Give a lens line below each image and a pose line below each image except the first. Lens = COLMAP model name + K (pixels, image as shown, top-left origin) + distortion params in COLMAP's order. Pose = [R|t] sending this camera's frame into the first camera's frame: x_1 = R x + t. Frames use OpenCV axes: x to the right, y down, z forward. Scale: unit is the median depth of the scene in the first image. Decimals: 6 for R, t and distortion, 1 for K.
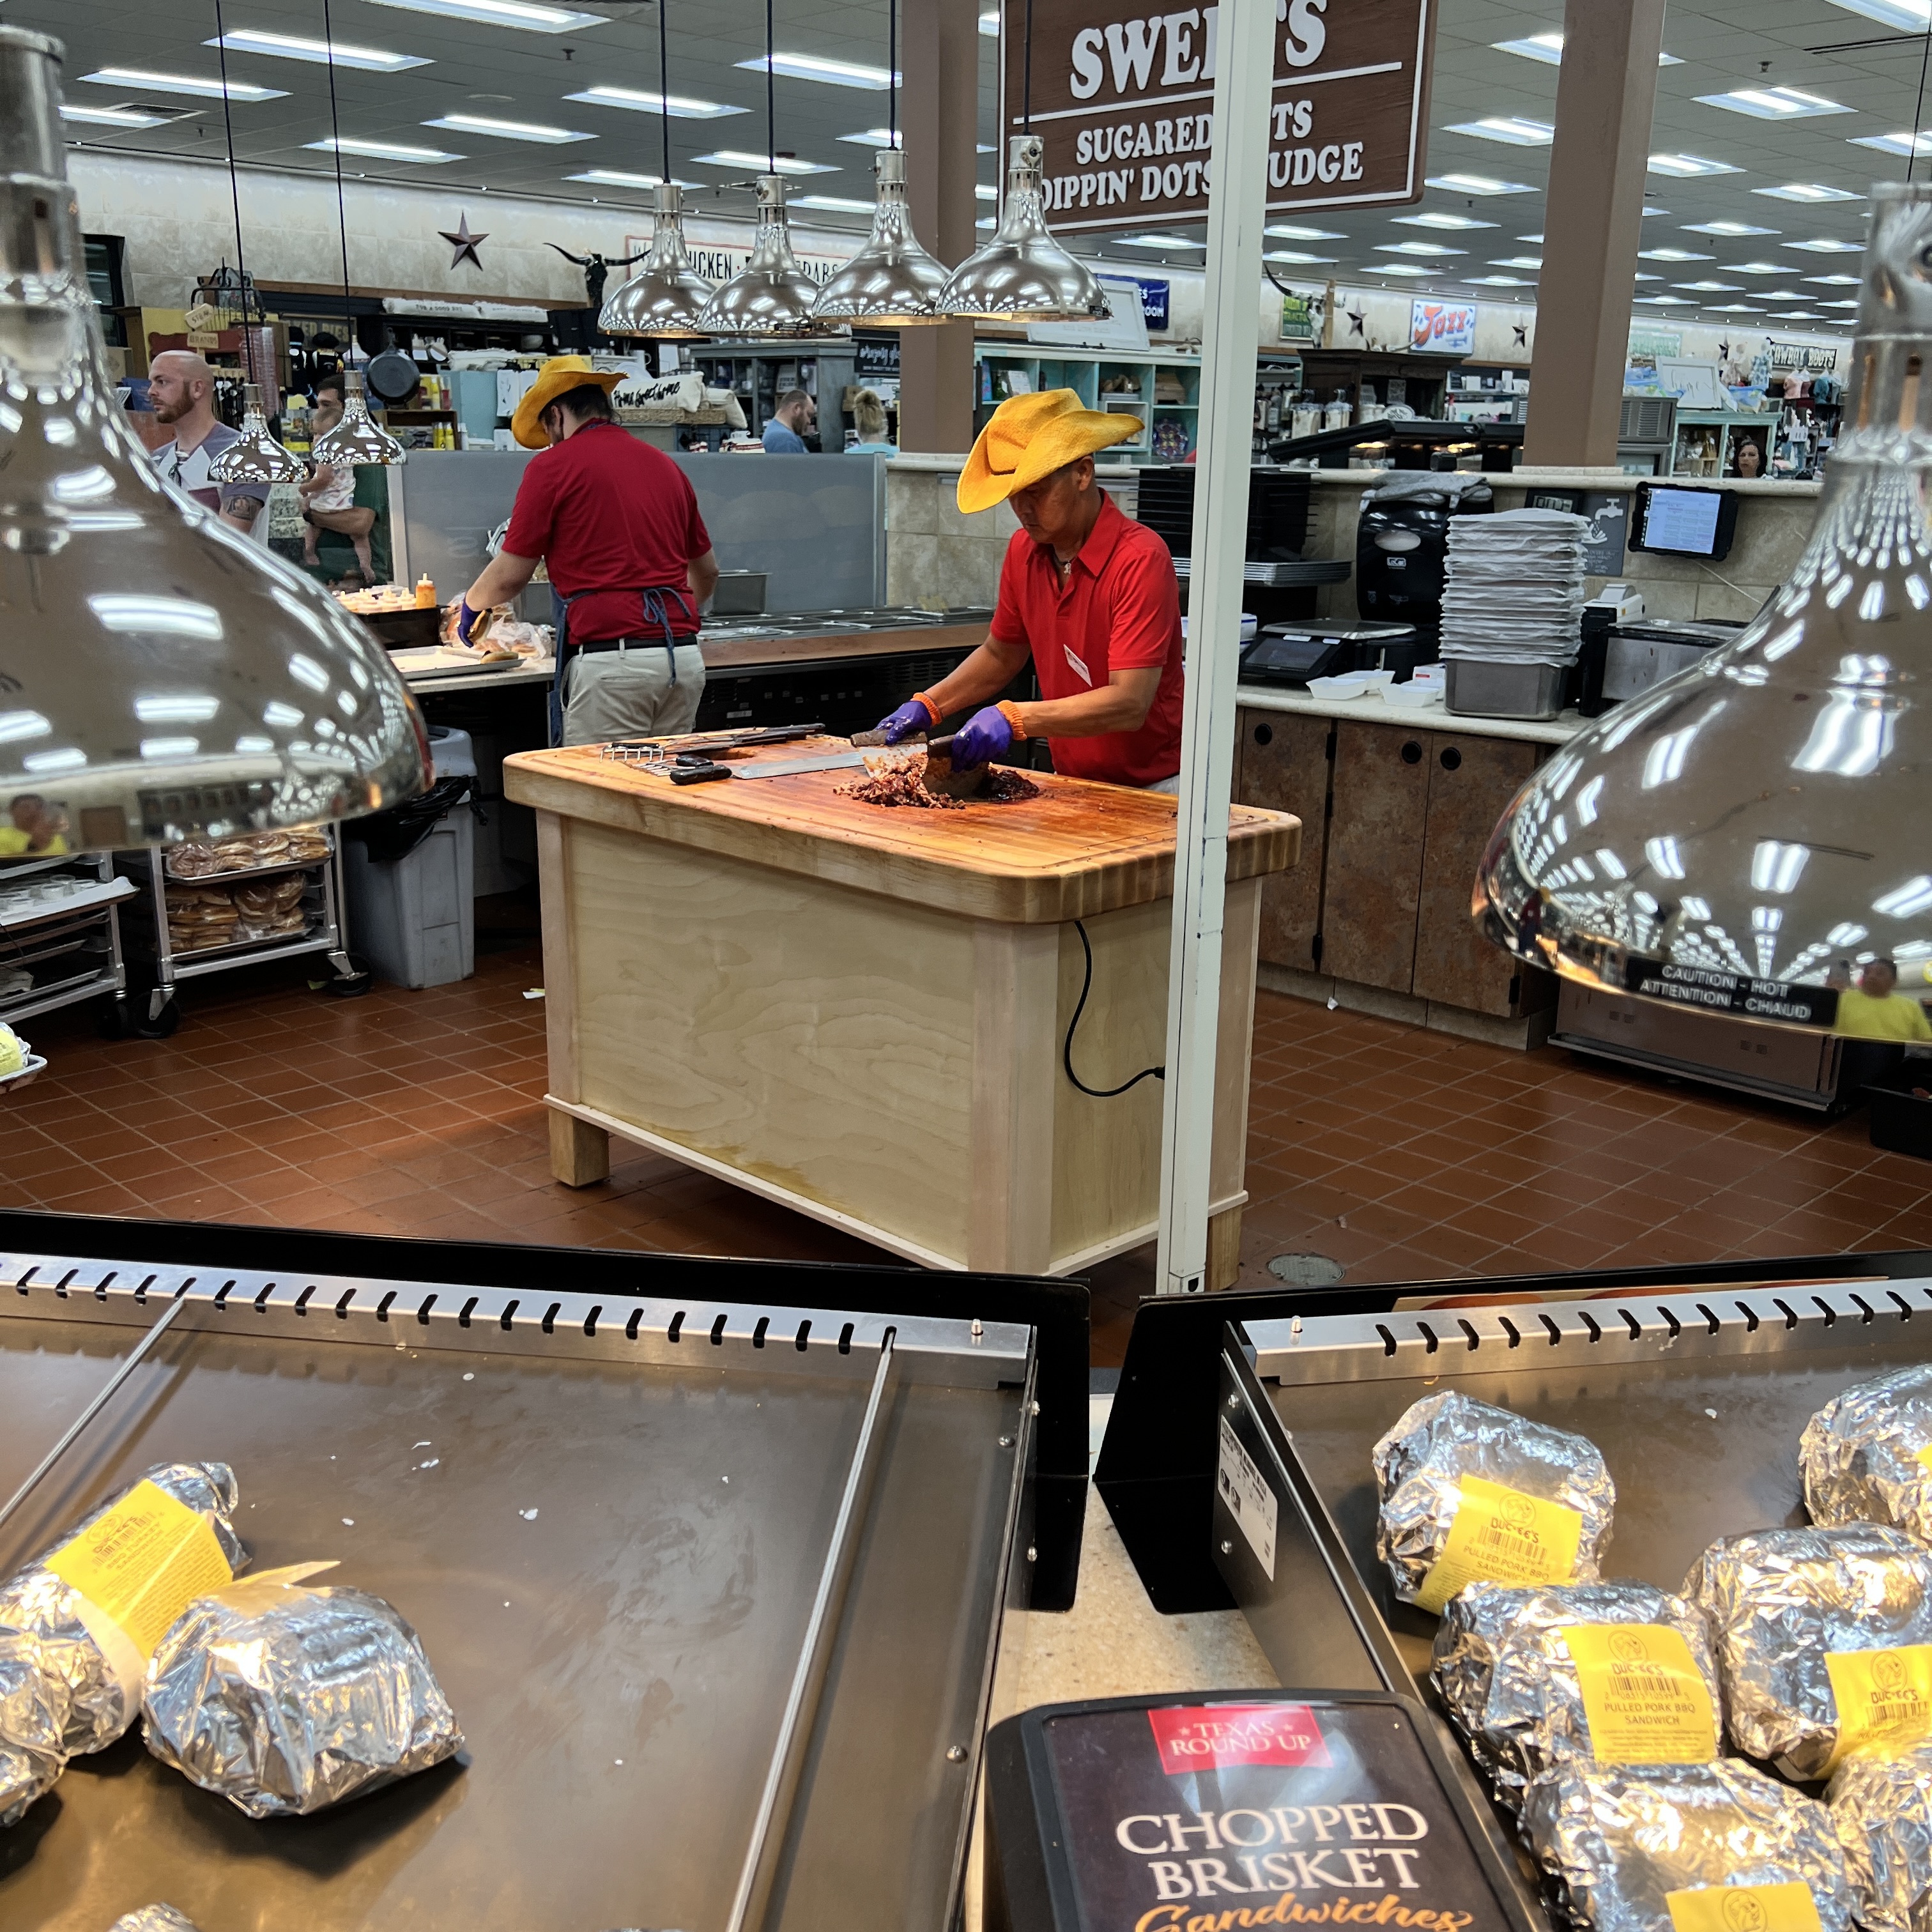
lens RADIAL K [[1939.2, 0, 962.2], [0, 1939.2, 1000.0], [0, 0, 1]] dist [0.136731, -0.457854]
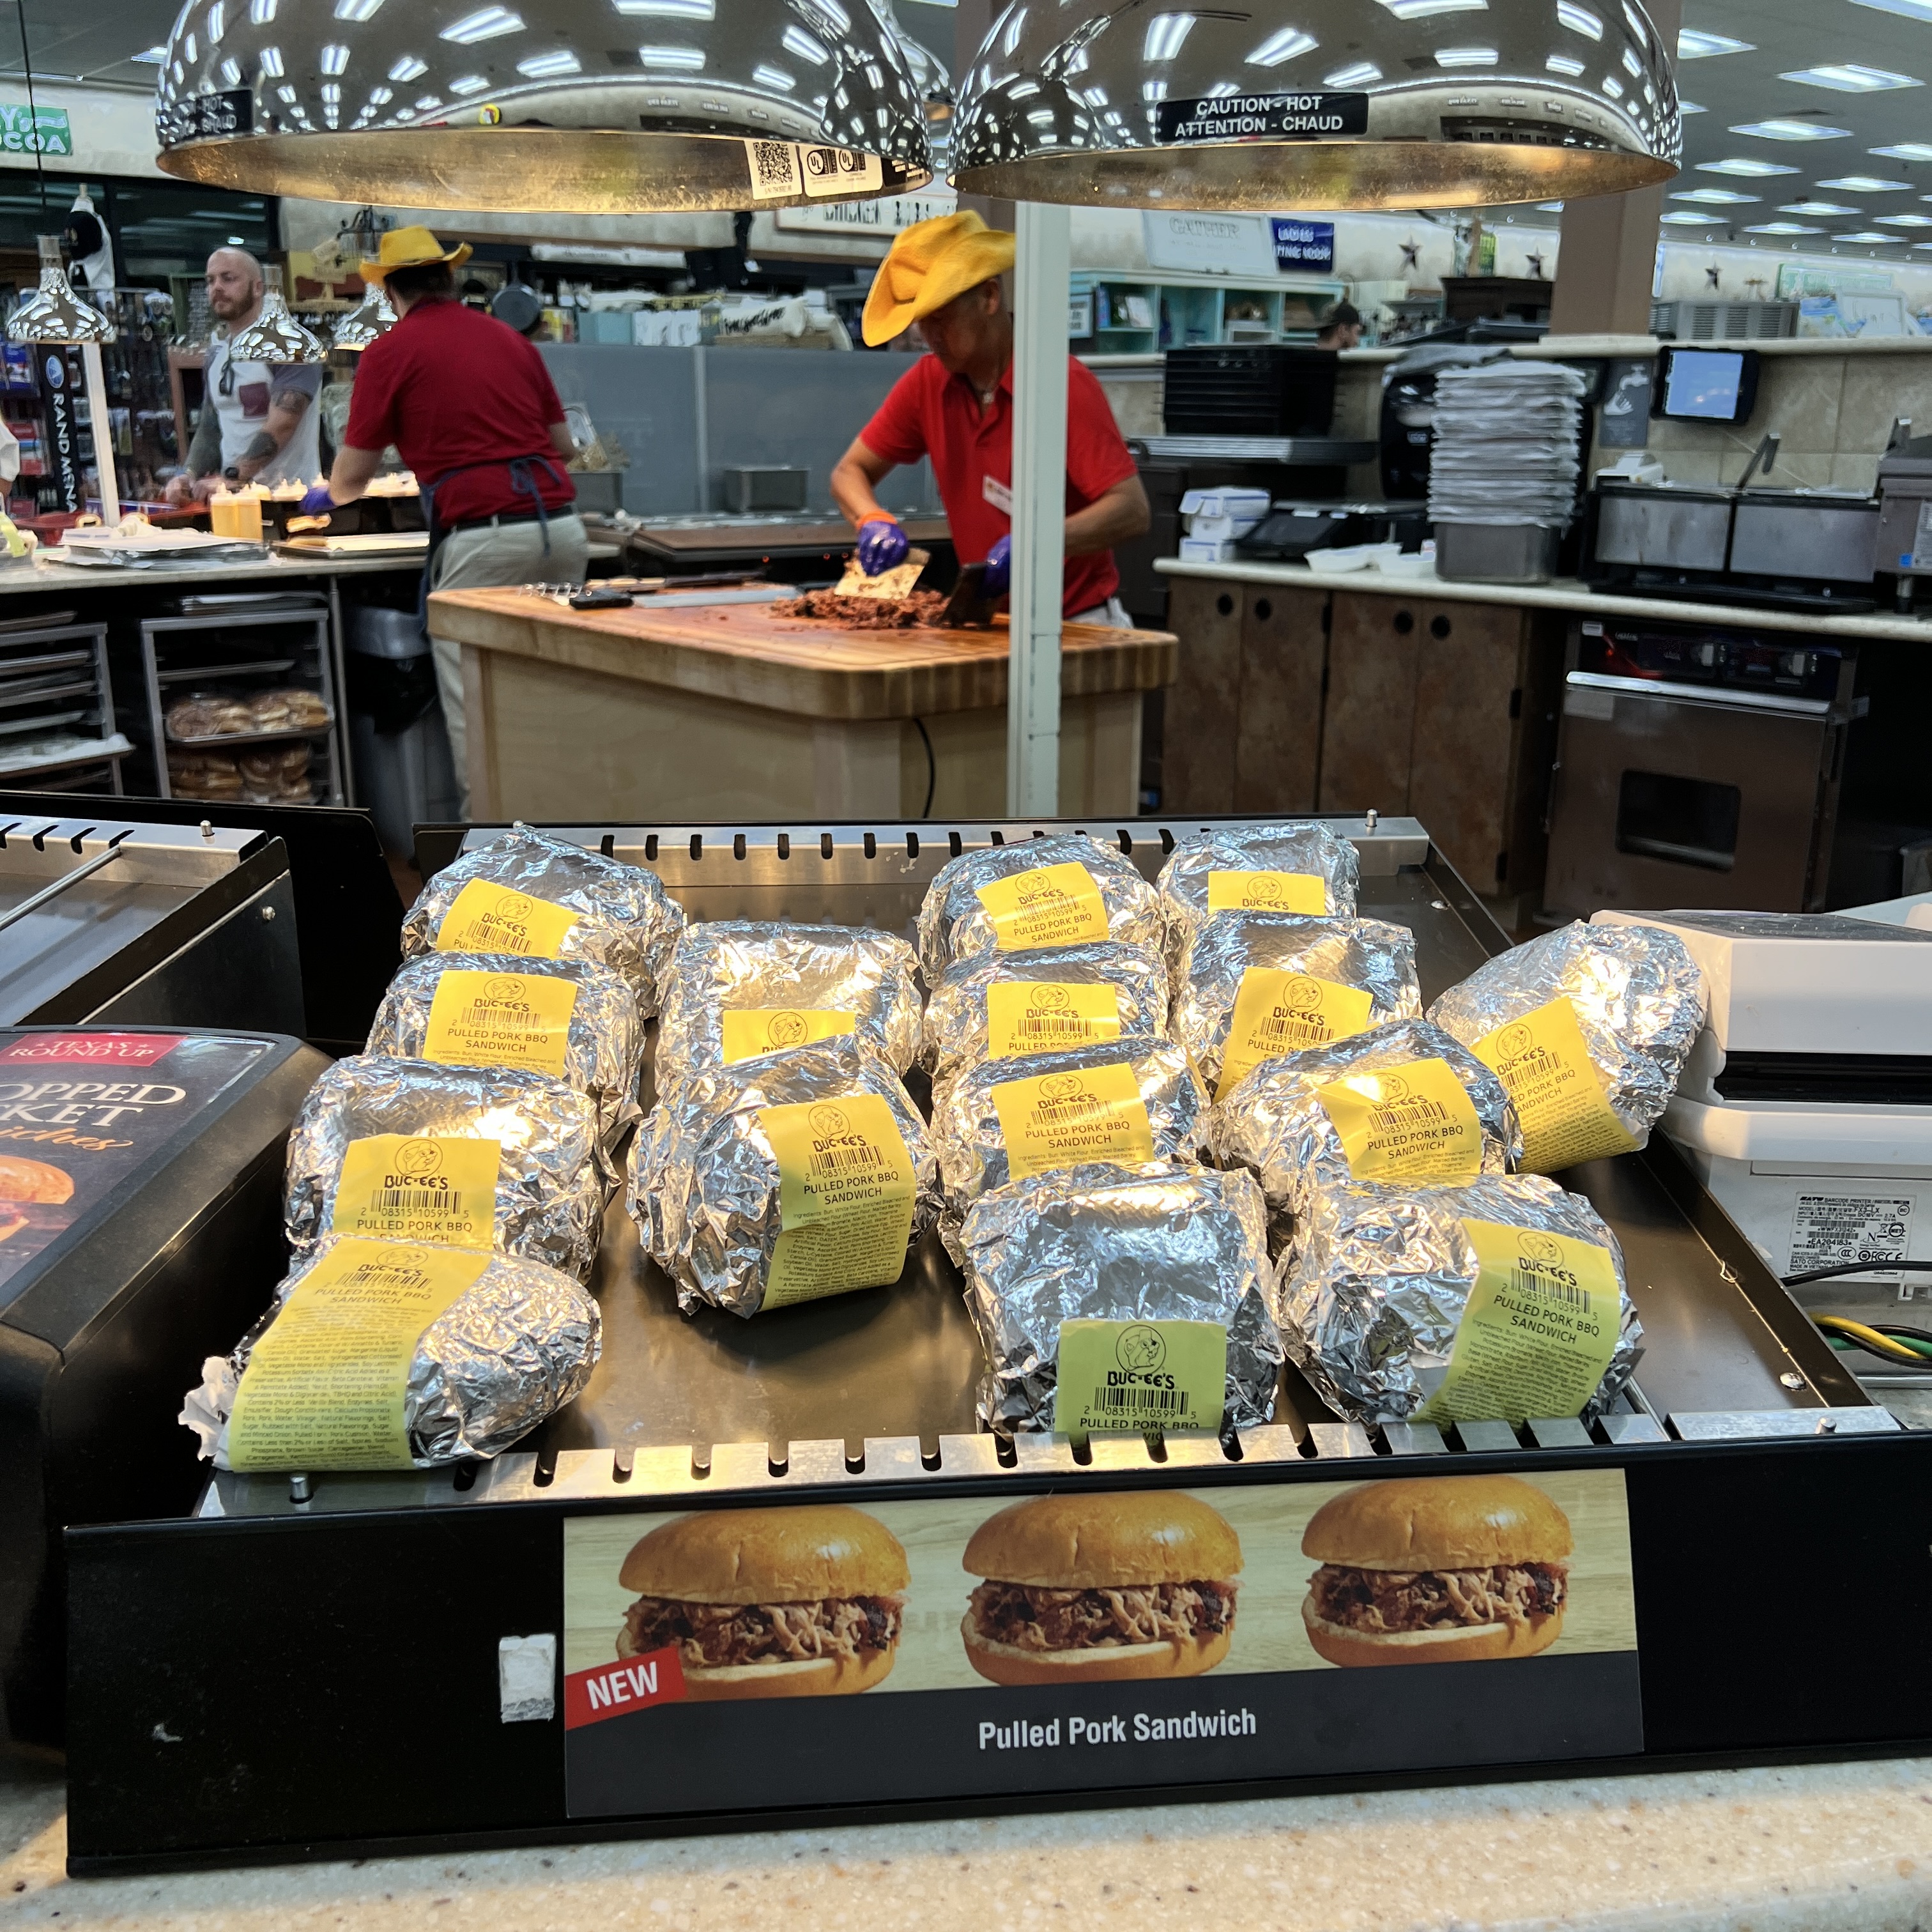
lens RADIAL K [[1985.2, 0, 966.0], [0, 1985.2, 966.0], [0, 0, 1]] dist [0.064424, -0.220133]
pose [[0.994581, 0.020531, -0.101921, 0.115089], [-0.021589, 0.999724, -0.009283, 0.054930], [0.101703, 0.011433, 0.994749, 0.001915]]
